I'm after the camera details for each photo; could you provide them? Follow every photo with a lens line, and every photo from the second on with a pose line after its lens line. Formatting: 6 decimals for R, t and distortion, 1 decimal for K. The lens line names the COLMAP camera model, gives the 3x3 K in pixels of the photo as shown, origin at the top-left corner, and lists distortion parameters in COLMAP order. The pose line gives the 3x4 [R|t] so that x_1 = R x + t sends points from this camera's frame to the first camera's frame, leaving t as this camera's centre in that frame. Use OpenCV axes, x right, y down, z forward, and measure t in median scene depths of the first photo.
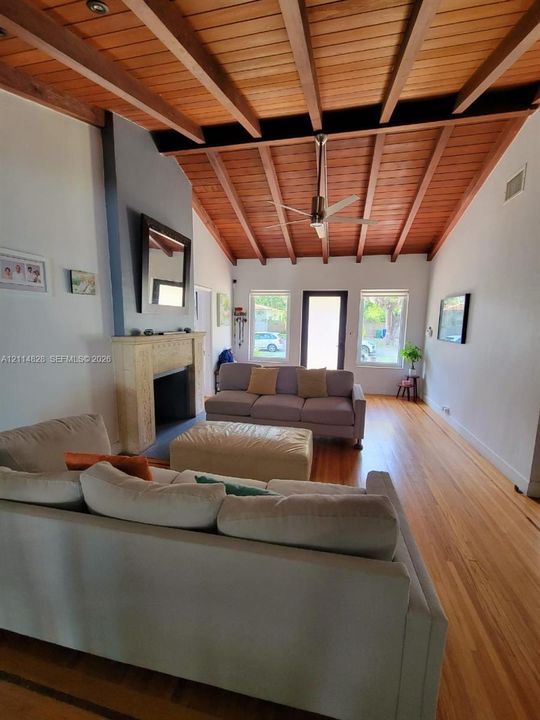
lens RADIAL K [[295.0, 0, 273.6], [0, 295.0, 362.0], [0, 0, 1]] dist [-0.000682, -0.000195]
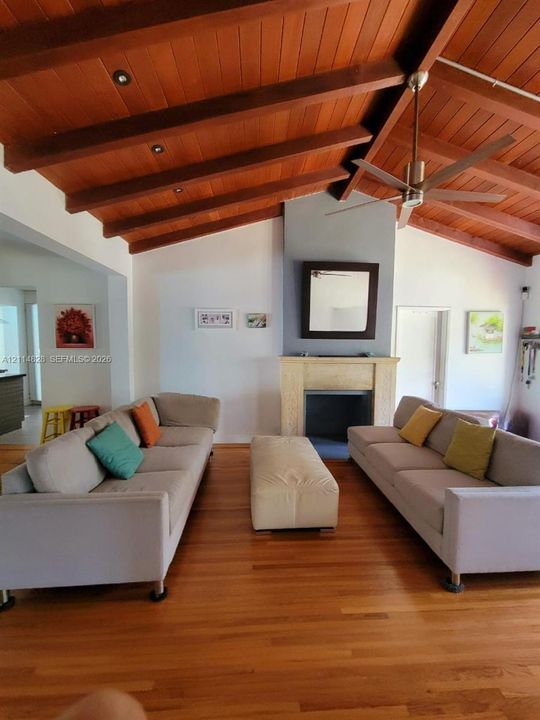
lens RADIAL K [[295.0, 0, 270.2], [0, 295.0, 362.5], [0, 0, 1]] dist [-0.000682, -0.000195]
pose [[0.279596, 0.033032, -0.959549, 0.738384], [-0.138440, 0.990351, -0.006246, -0.040611], [0.950085, 0.134586, 0.281471, 0.551267]]
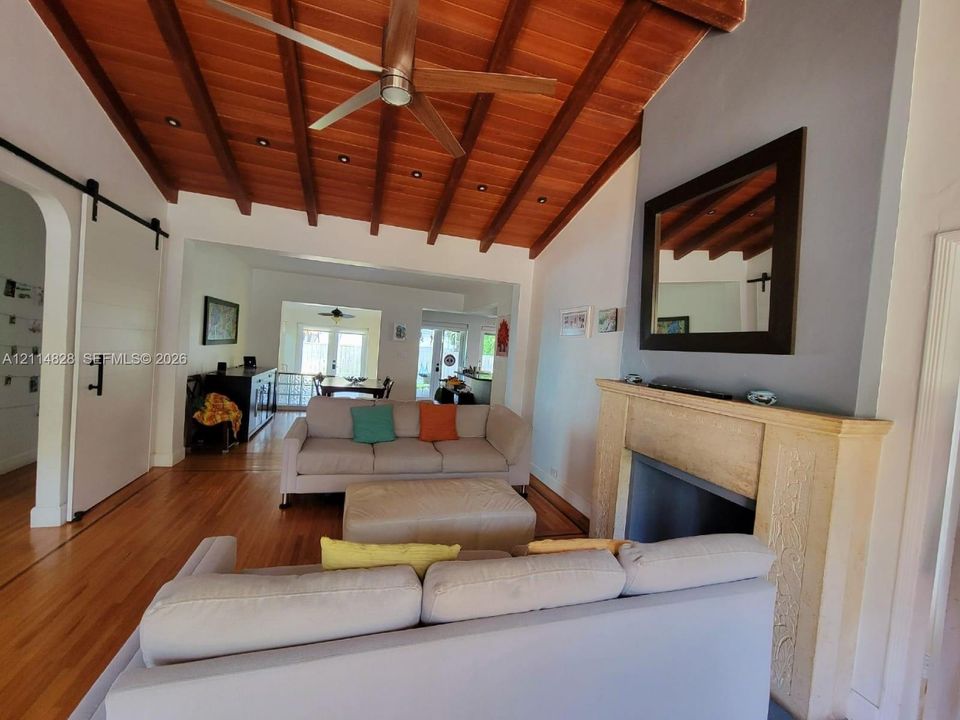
lens RADIAL K [[393.4, 0, 475.9], [0, 393.4, 360.4], [0, 0, 1]] dist [-0.000682, -0.000195]
pose [[-0.865375, -0.068936, -0.496360, 0.304060], [-0.159096, 0.977044, 0.141680, -0.213322], [0.475199, 0.201575, -0.856477, 1.616737]]
